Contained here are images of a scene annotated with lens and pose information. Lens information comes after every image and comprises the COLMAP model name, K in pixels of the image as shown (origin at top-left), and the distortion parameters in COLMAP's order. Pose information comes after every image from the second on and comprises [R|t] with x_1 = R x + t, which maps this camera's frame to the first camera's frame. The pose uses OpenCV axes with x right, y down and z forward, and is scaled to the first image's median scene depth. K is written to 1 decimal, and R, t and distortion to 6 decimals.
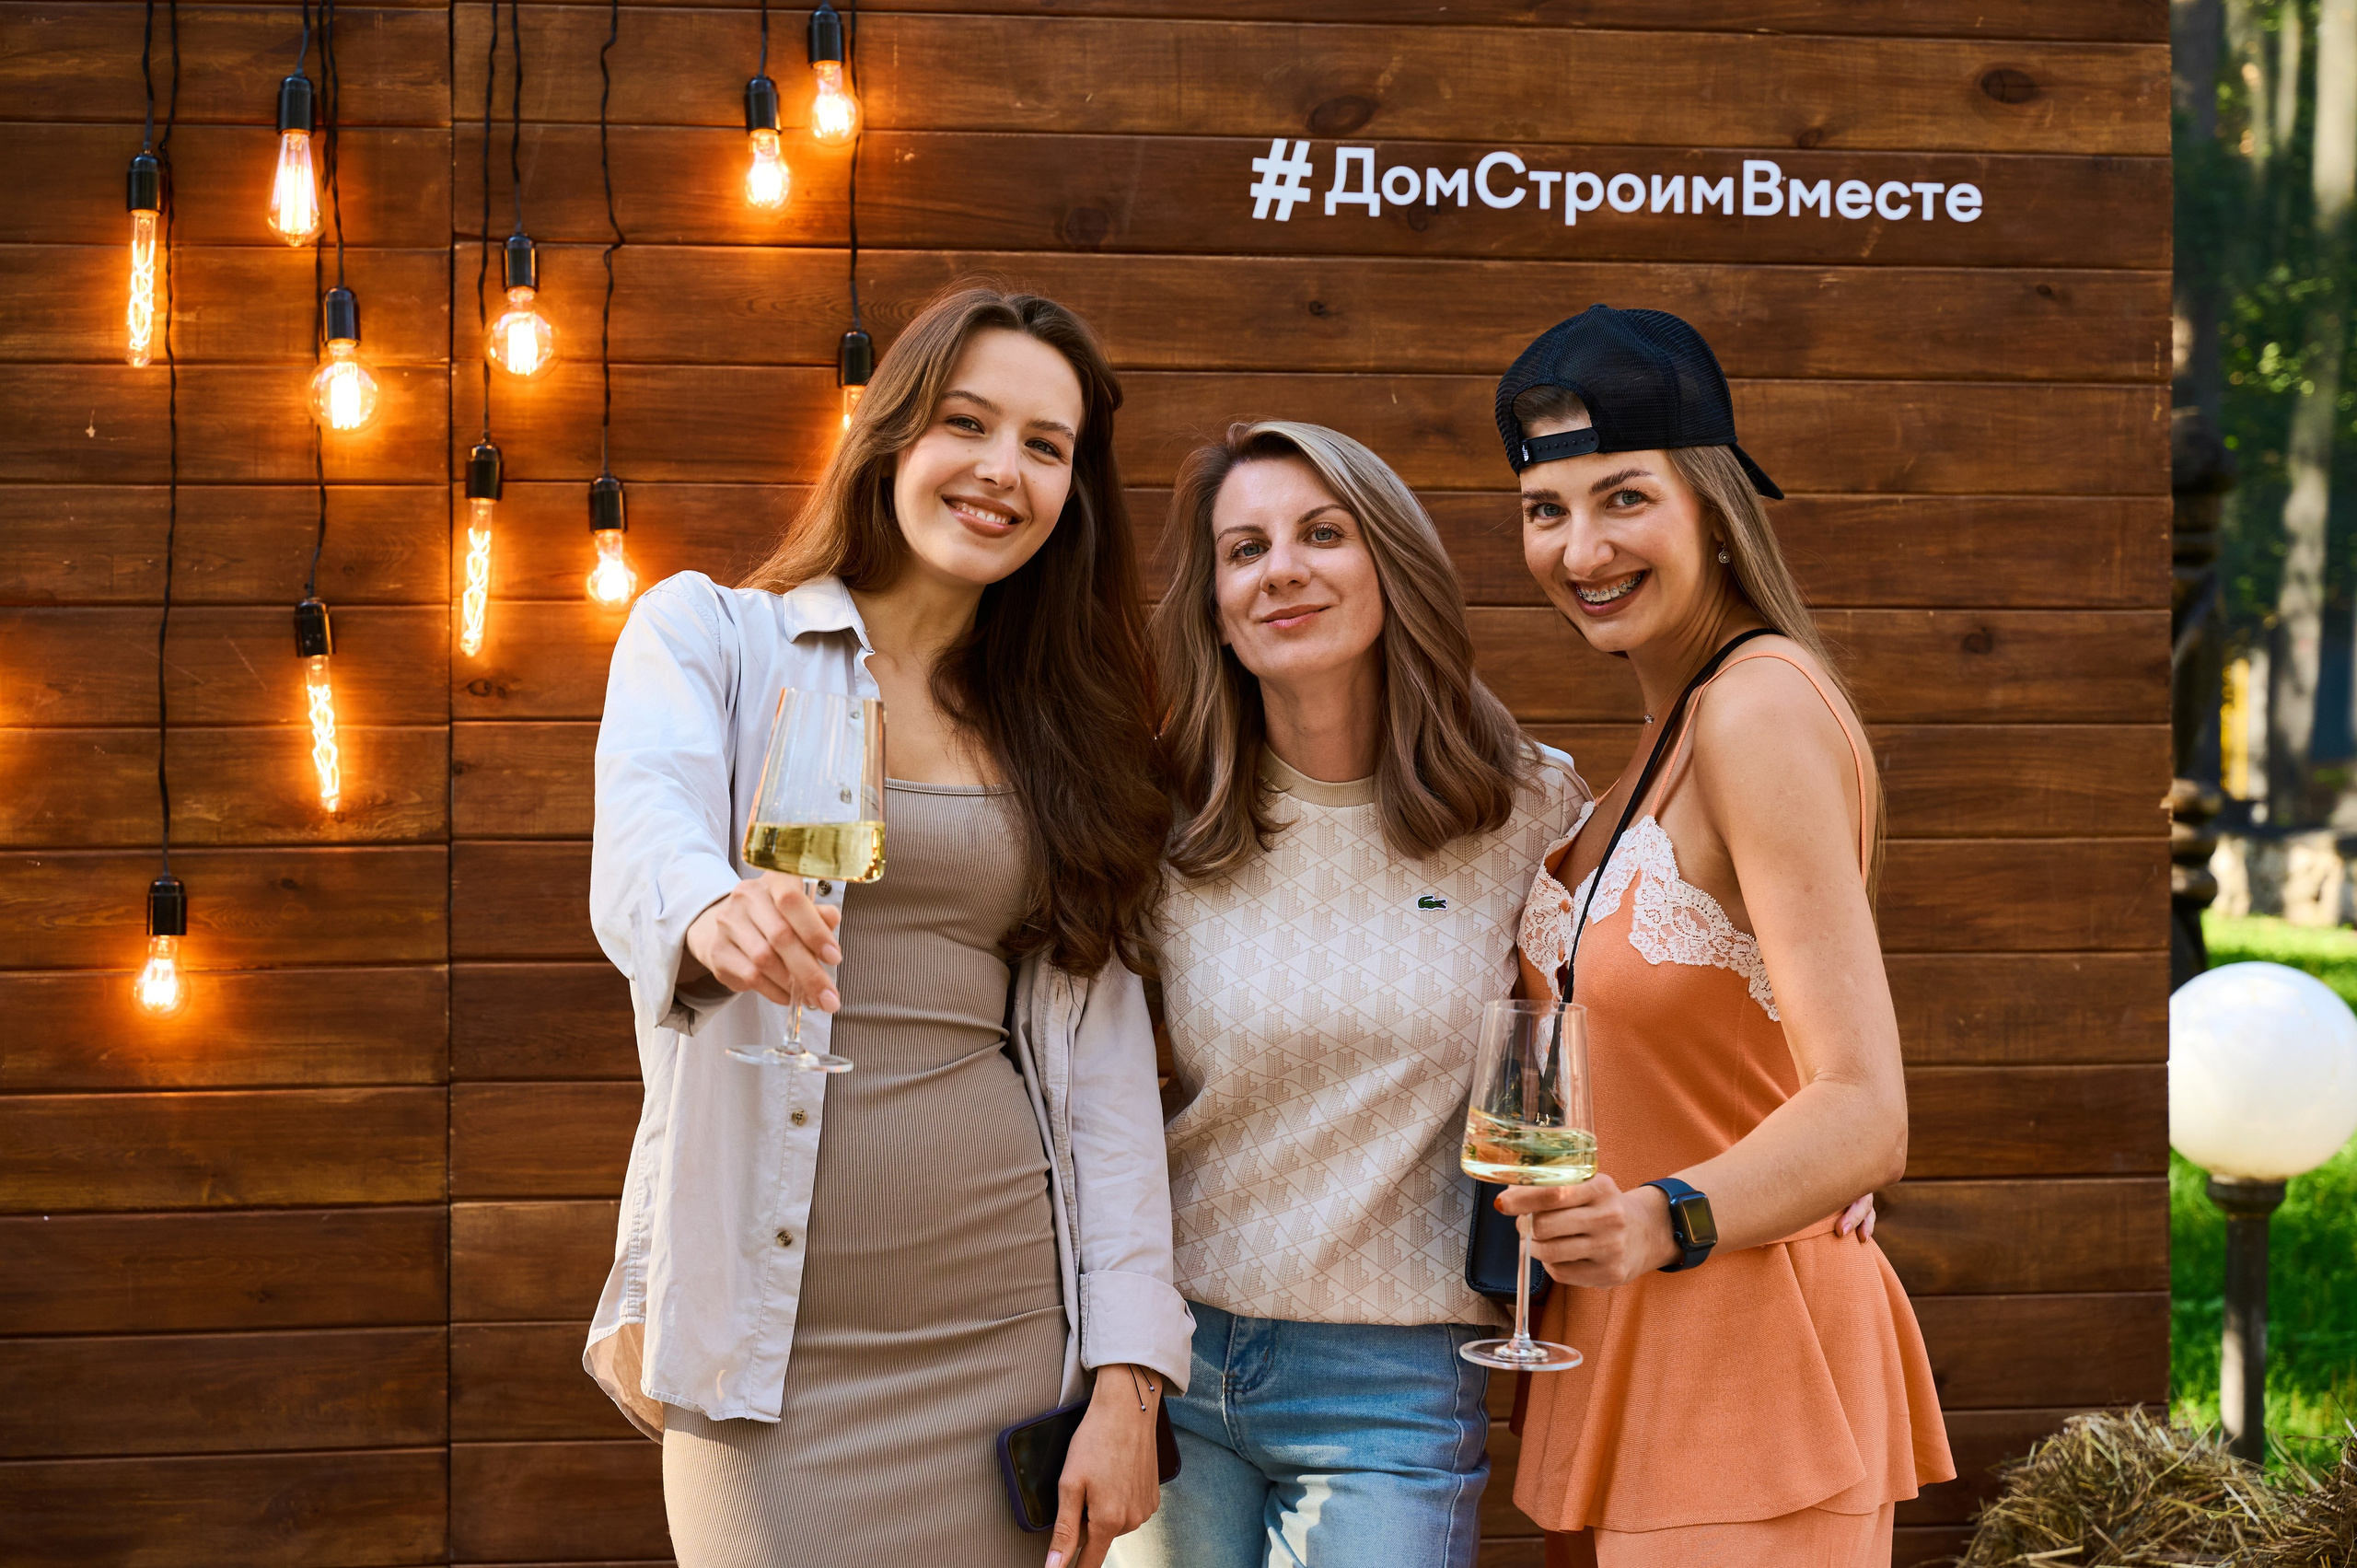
lens RADIAL K [[3528.6, 0, 1143.5], [0, 3528.6, 799.4], [0, 0, 1]] dist [-0.007910, -0.020433]
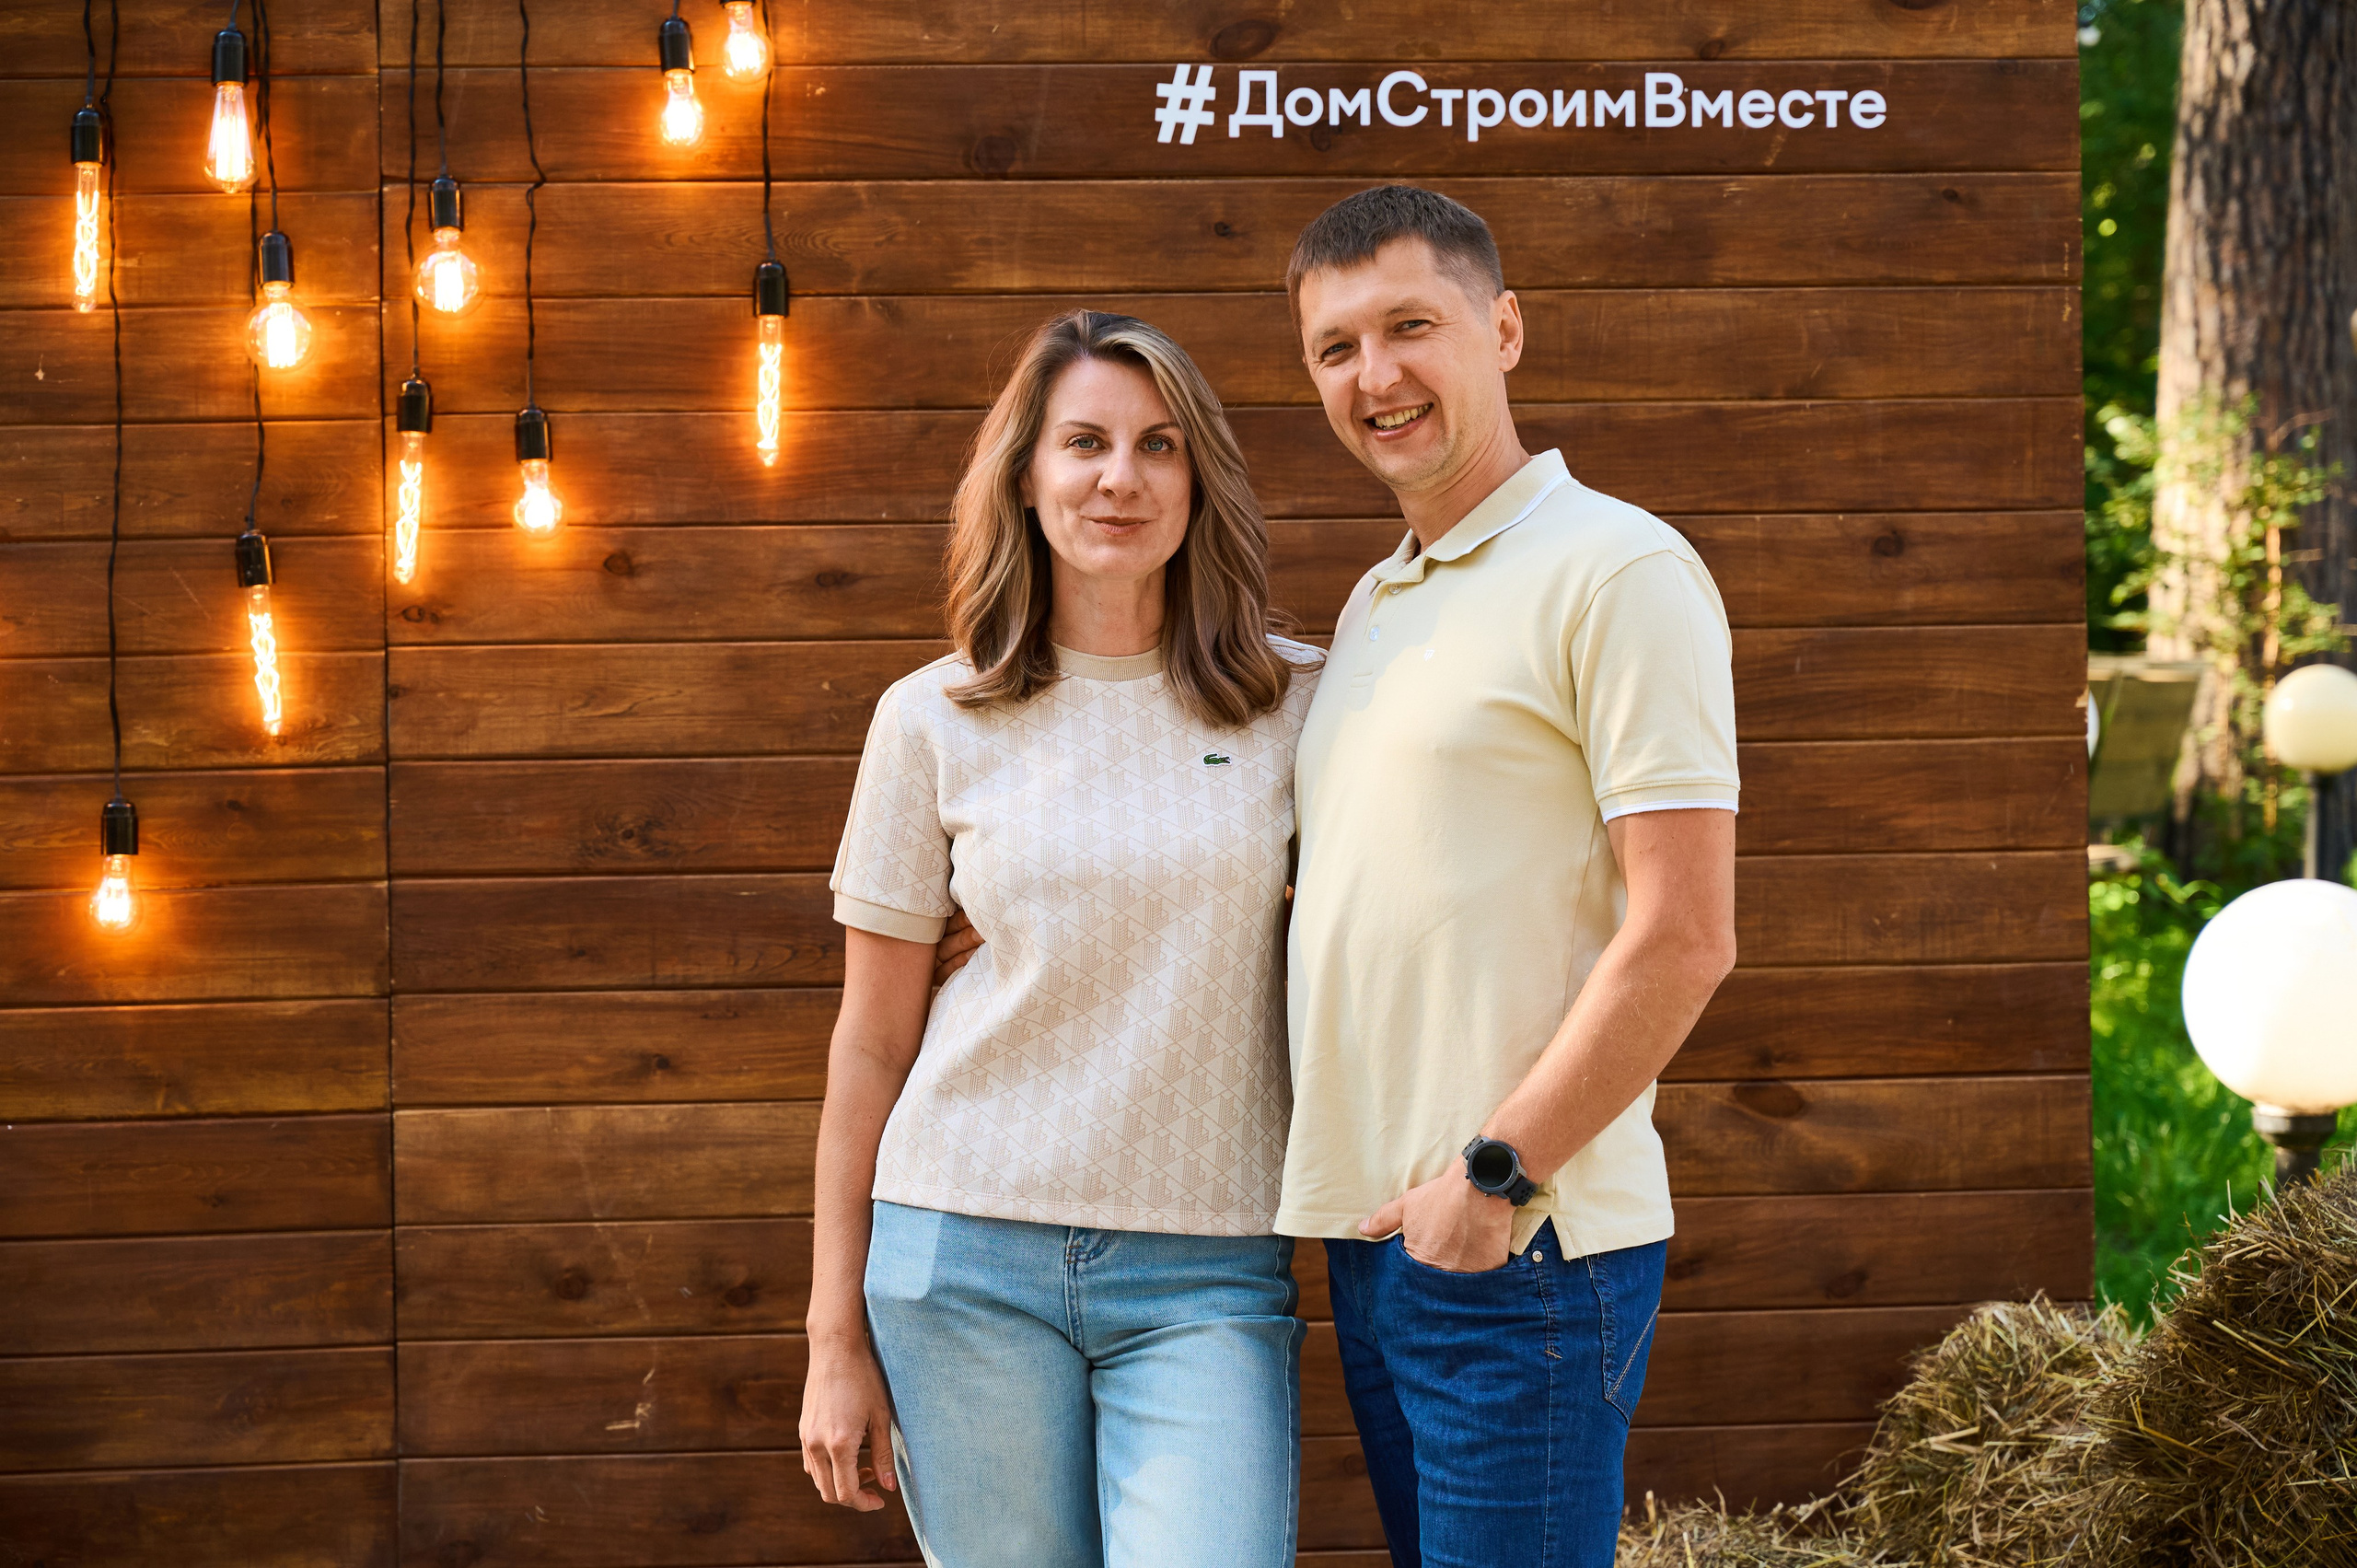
lens RADIAL K [[4731.6, 0, 1146.9], [0, 4731.6, 806.0], [0, 0, 1]] dist [-0.013103, -0.043120]
pose [[0.998708, -0.014856, -0.048598, 0.091490], [0.015033, 0.999882, 0.003272, 0.022893], [0.048544, -0.003998, 0.998813, -0.369188]]
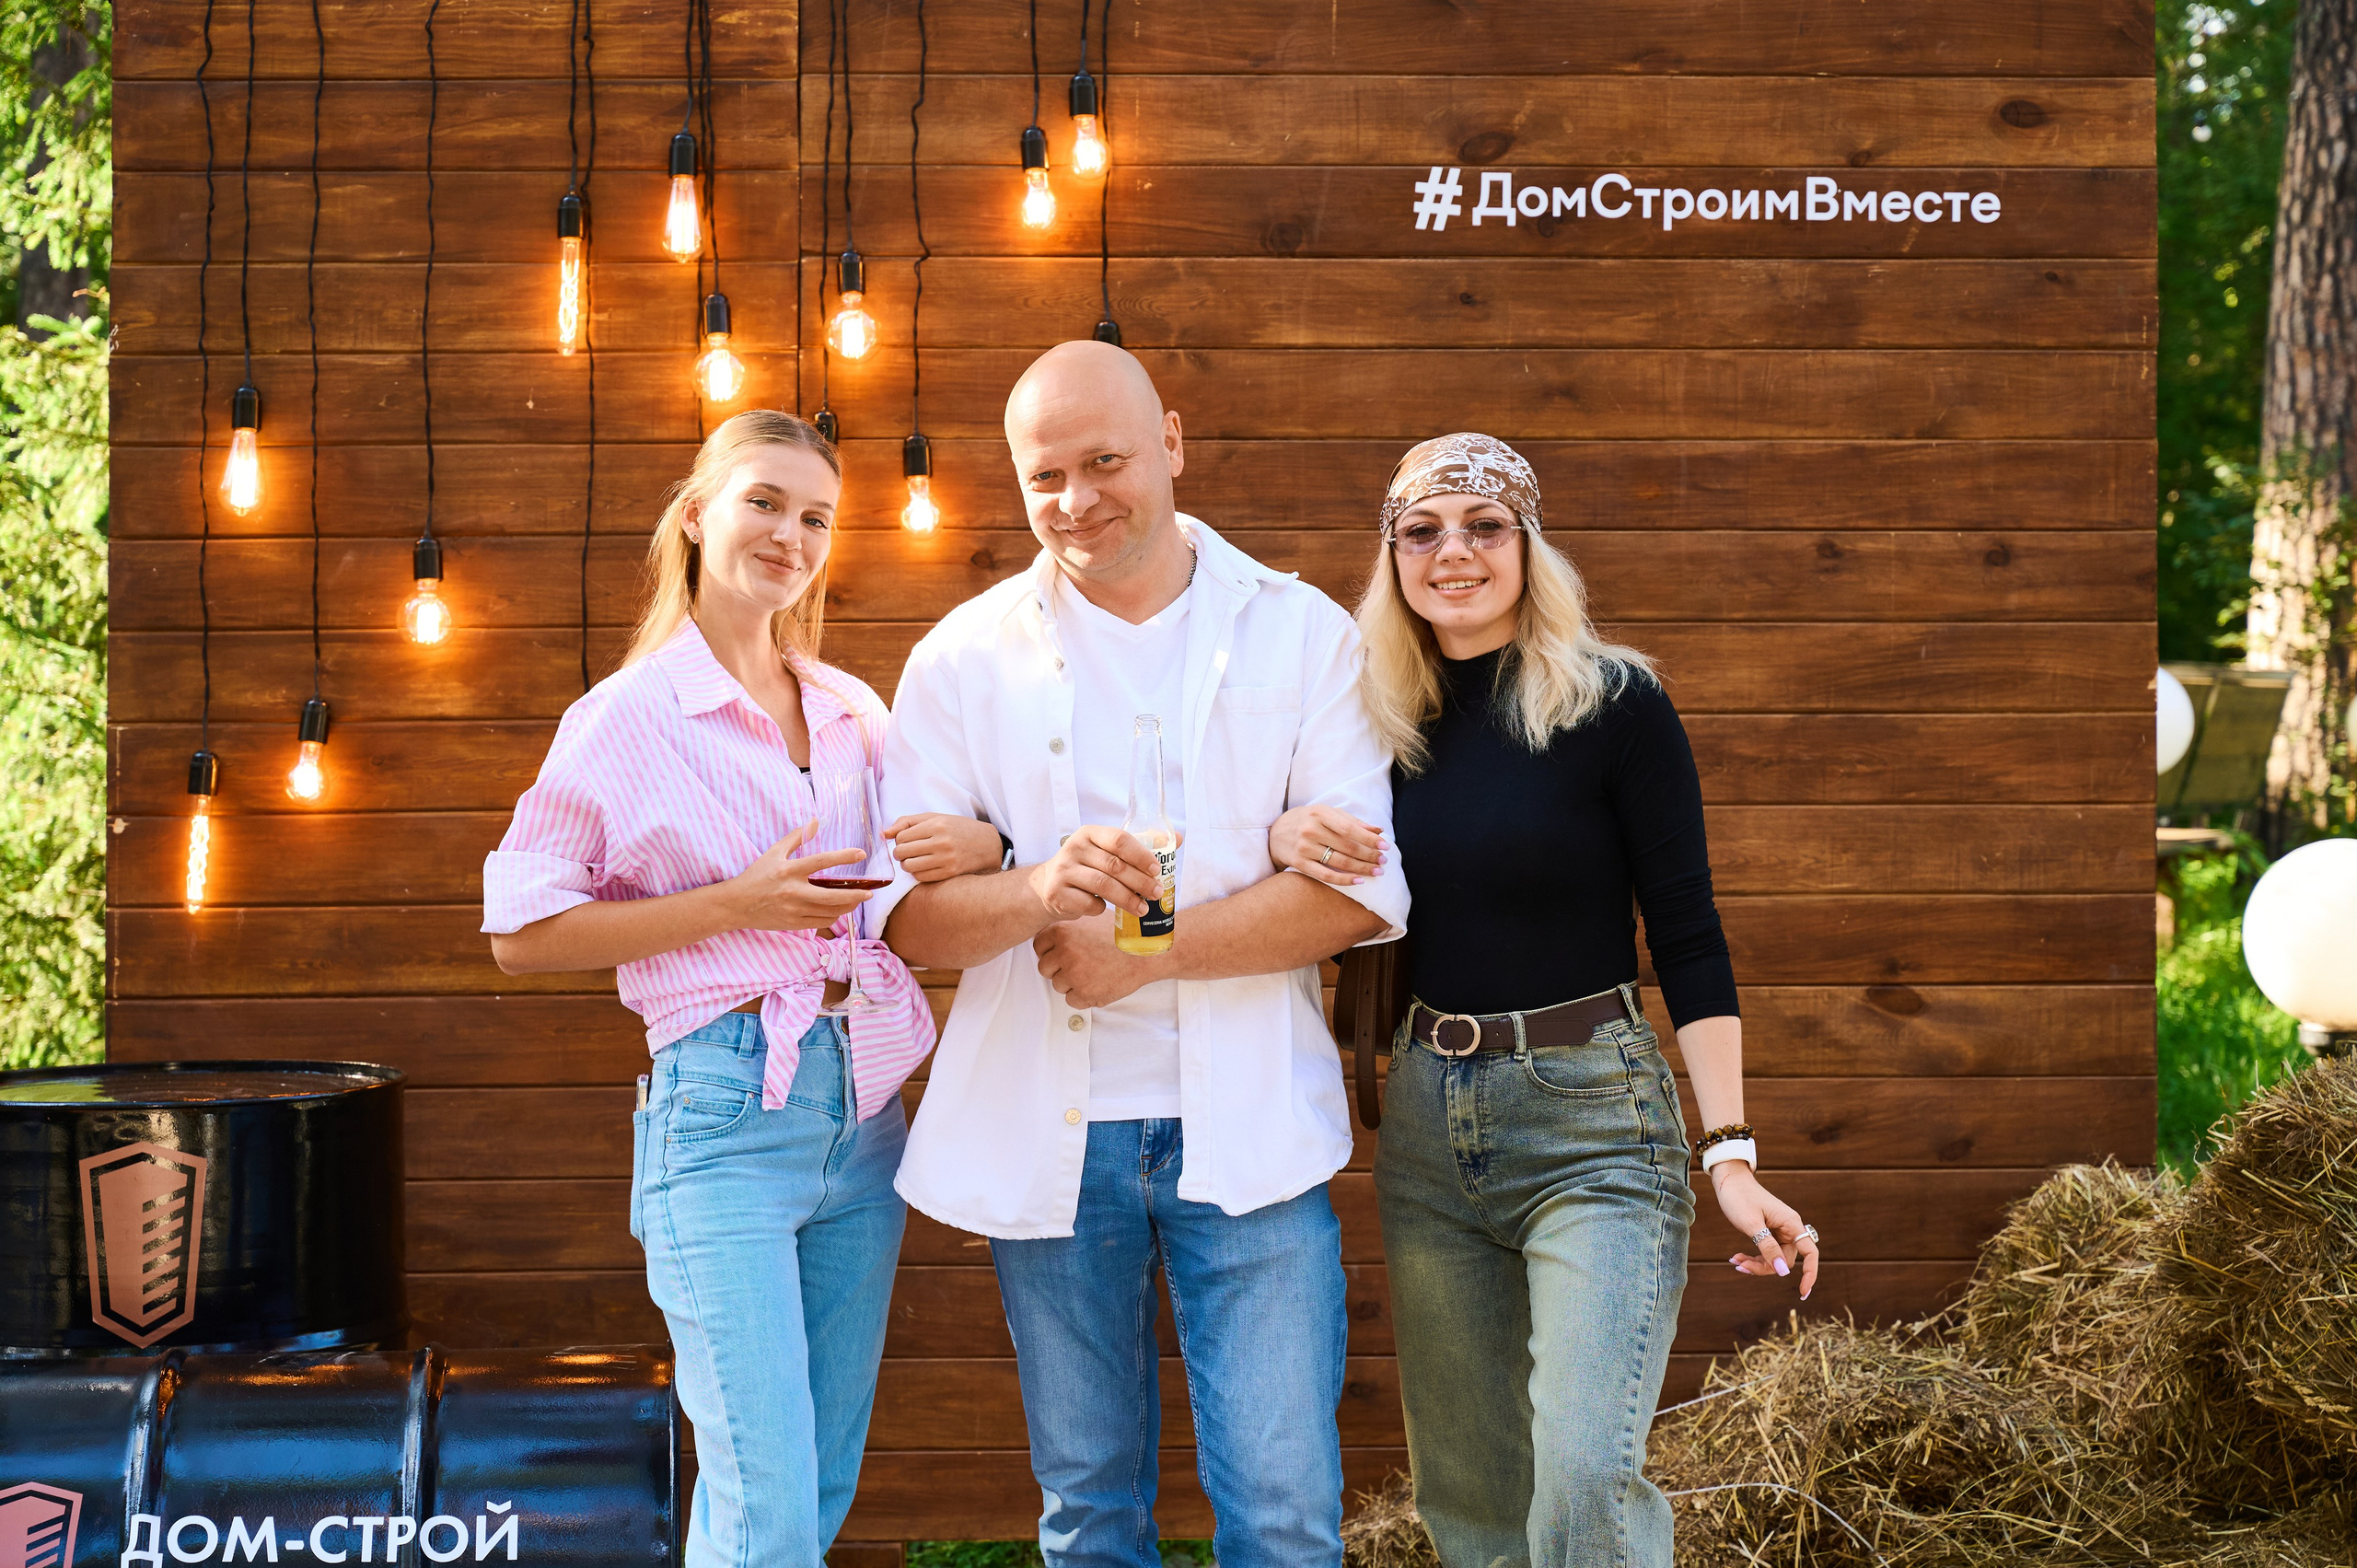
lens RADIAL K [[4219.4, 0, 1194.5], [0, 4219.4, 776.9], [0, 0, 1]] dist [-0.019889, 0.050731]
pose [[0.995971, -0.001002, -0.089671, 0.088170], [0.000754, 0.999996, -0.002809, 0.038635], [0.089674, 0.002730, 0.995967, -0.533374]]
